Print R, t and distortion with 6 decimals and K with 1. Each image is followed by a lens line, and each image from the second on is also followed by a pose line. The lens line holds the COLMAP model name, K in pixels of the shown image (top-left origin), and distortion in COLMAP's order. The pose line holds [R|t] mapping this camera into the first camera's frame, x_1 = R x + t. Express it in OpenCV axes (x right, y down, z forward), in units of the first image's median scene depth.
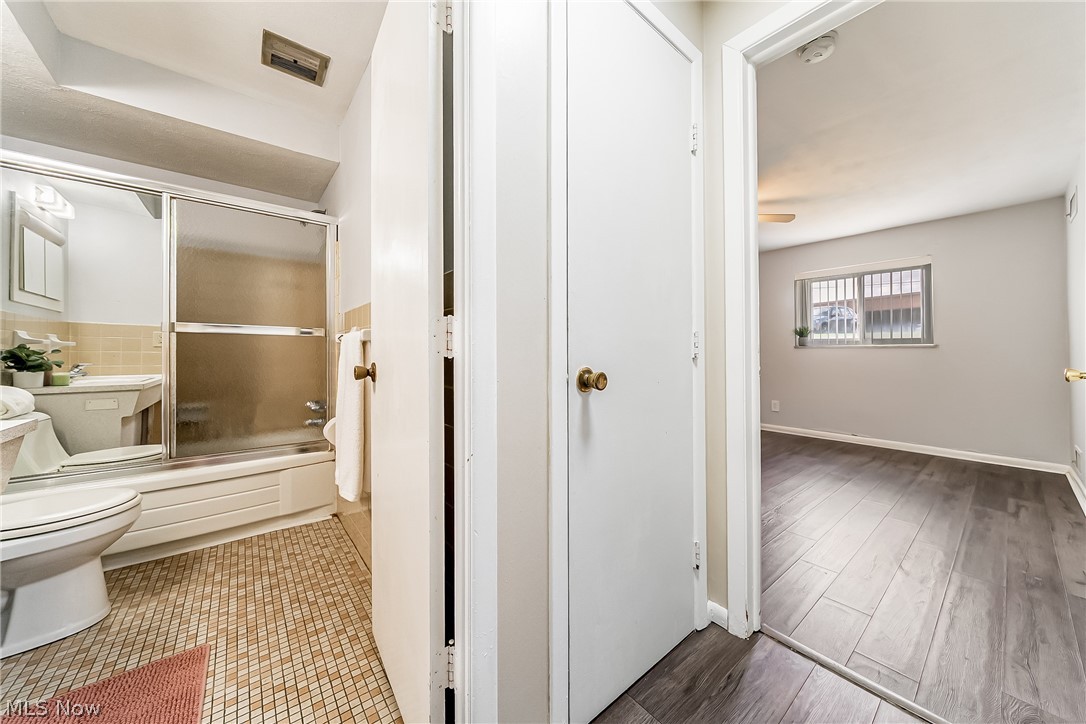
lens RADIAL K [[374.6, 0, 539.9], [0, 374.6, 362.2], [0, 0, 1]] dist [-0.000040, 0.000037]
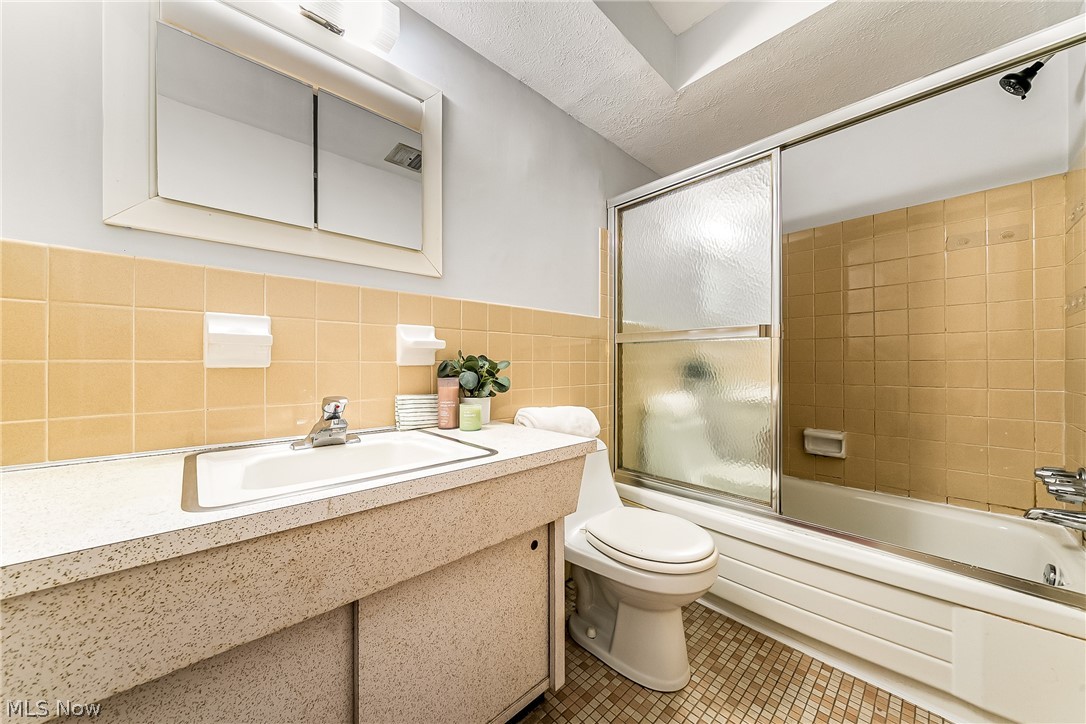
lens RADIAL K [[374.6, 0, 539.9], [0, 374.6, 362.2], [0, 0, 1]] dist [-0.000040, 0.000037]
pose [[0.078797, -0.010456, -0.996836, -0.336815], [-0.014837, 0.999822, -0.011660, -0.012116], [0.996780, 0.015709, 0.078628, 0.568728]]
